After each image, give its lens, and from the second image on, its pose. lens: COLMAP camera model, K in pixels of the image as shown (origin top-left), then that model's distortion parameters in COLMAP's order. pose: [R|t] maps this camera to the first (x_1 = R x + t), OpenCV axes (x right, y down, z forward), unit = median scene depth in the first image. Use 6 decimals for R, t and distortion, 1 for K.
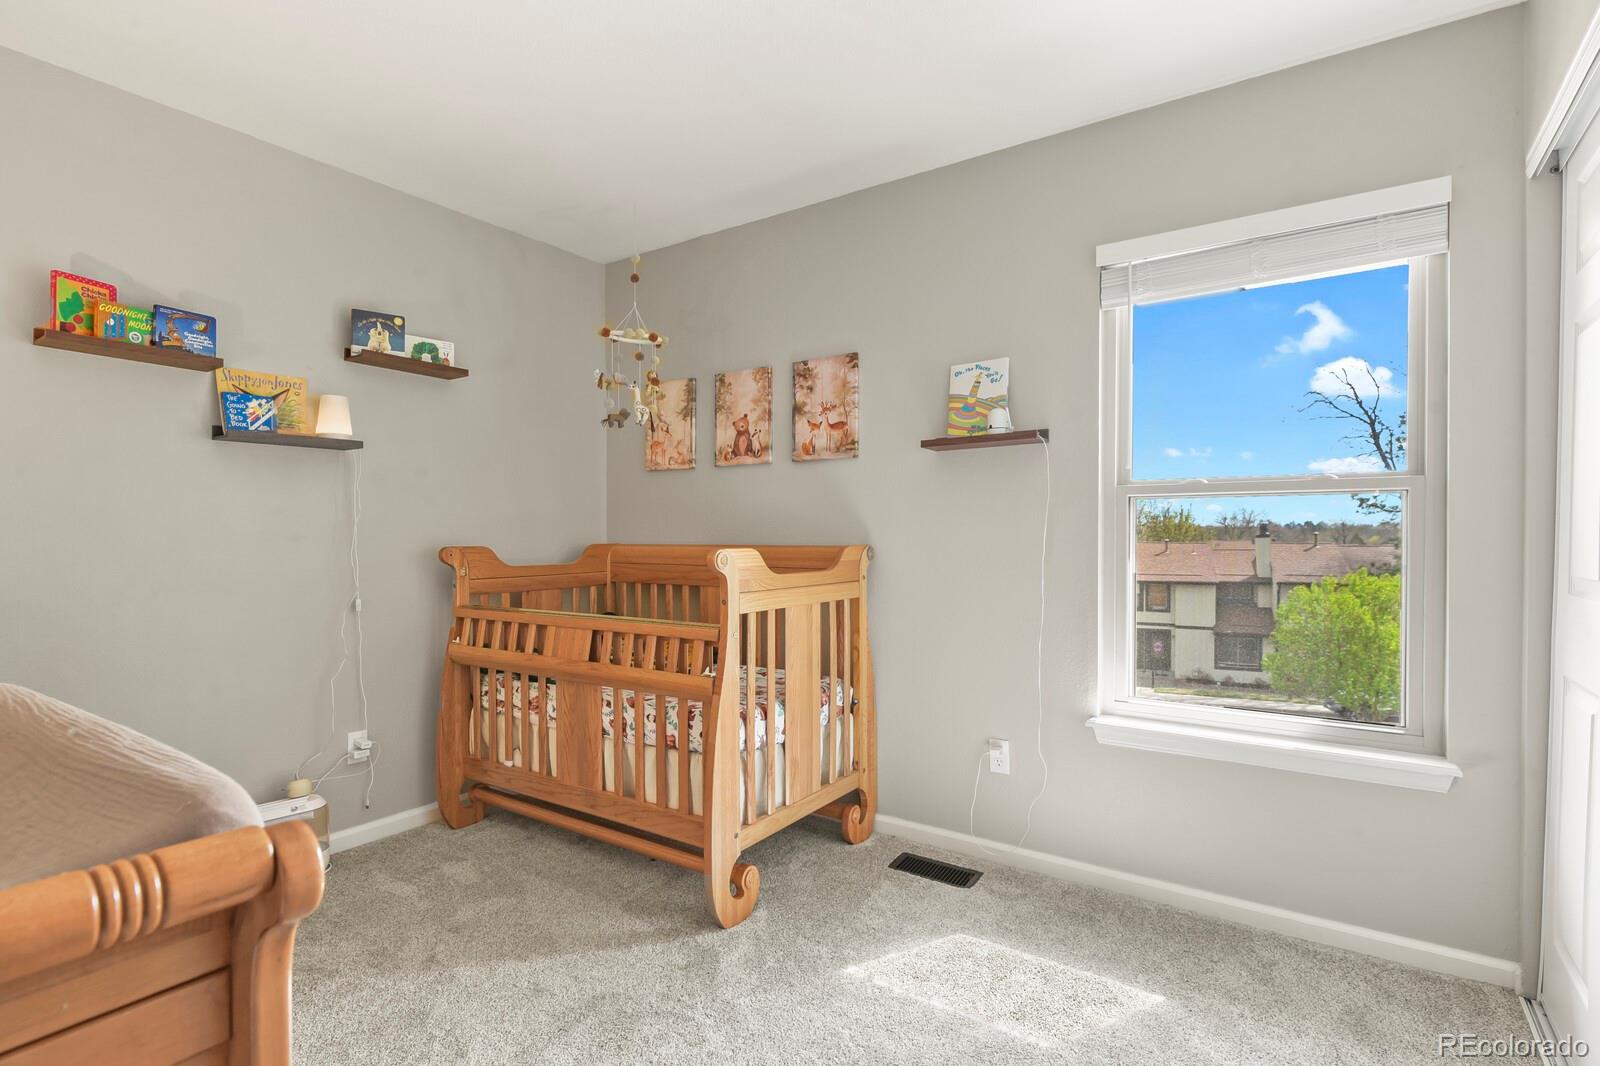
lens RADIAL K [[769.5, 0, 800.1], [0, 769.5, 535.8], [0, 0, 1]] dist [-0.018533, -0.001070]
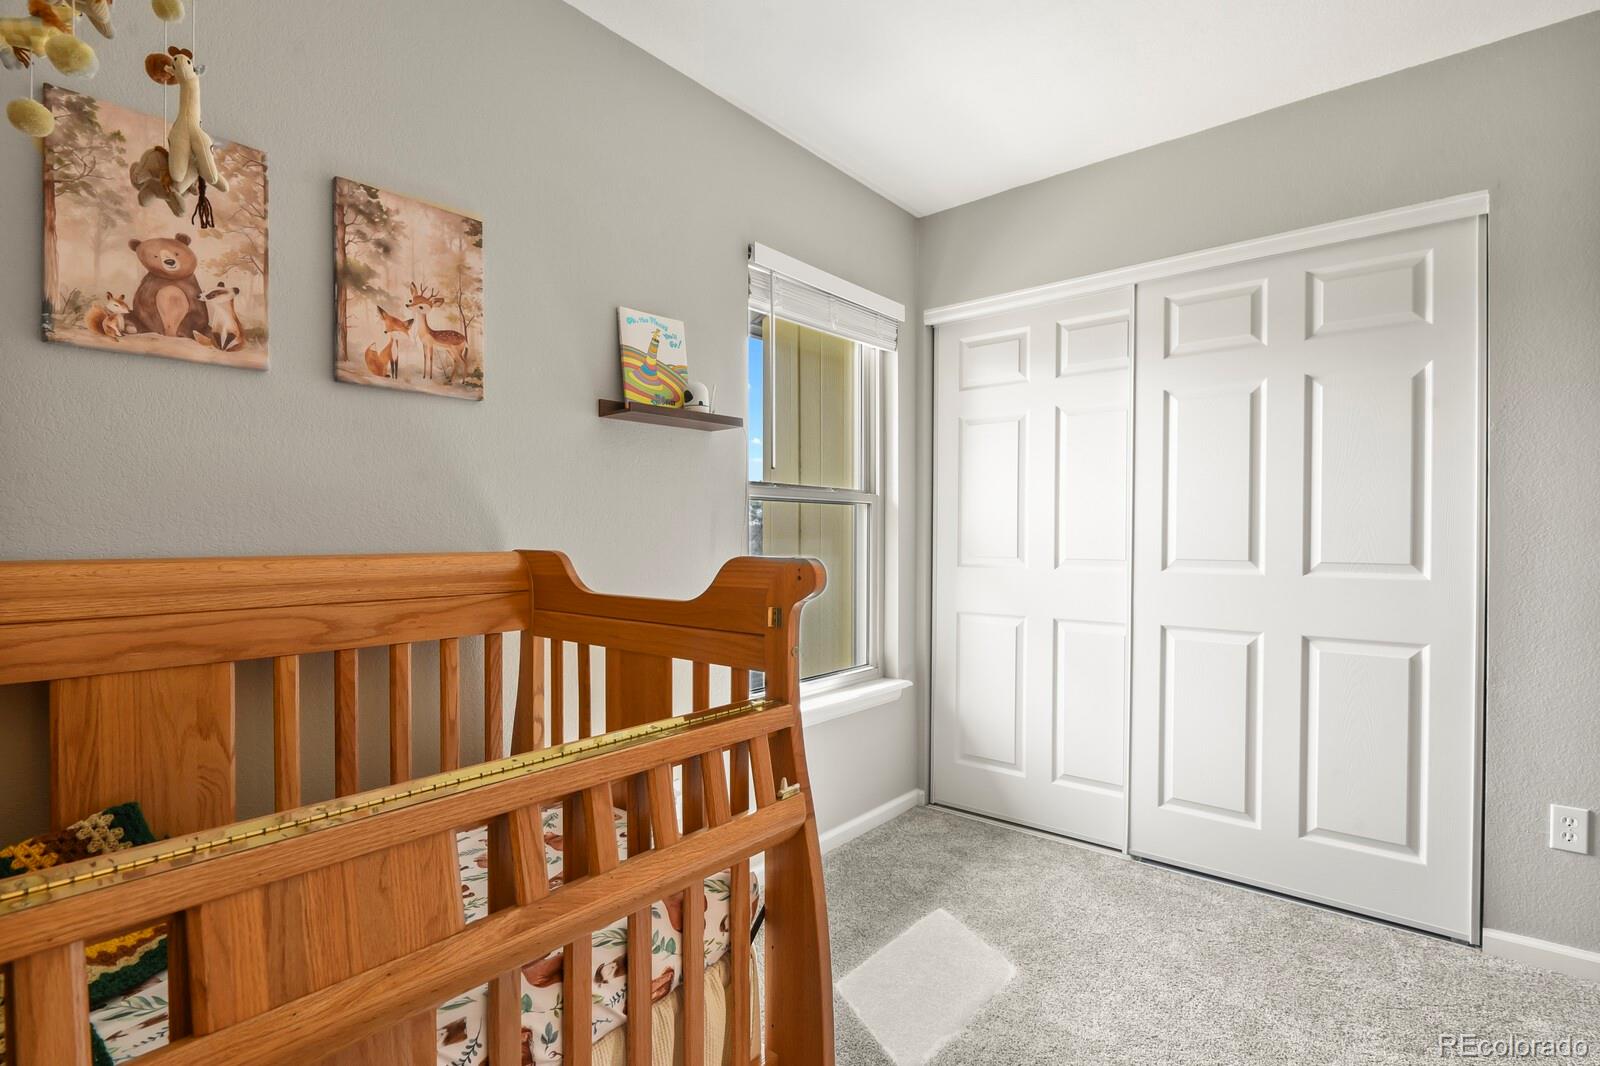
lens RADIAL K [[769.5, 0, 799.1], [0, 769.5, 541.5], [0, 0, 1]] dist [-0.018533, -0.001070]
pose [[0.080310, -0.004420, 0.996760, -0.475786], [0.005544, 0.999977, 0.003987, 0.004036], [-0.996755, 0.005206, 0.080332, 0.691179]]
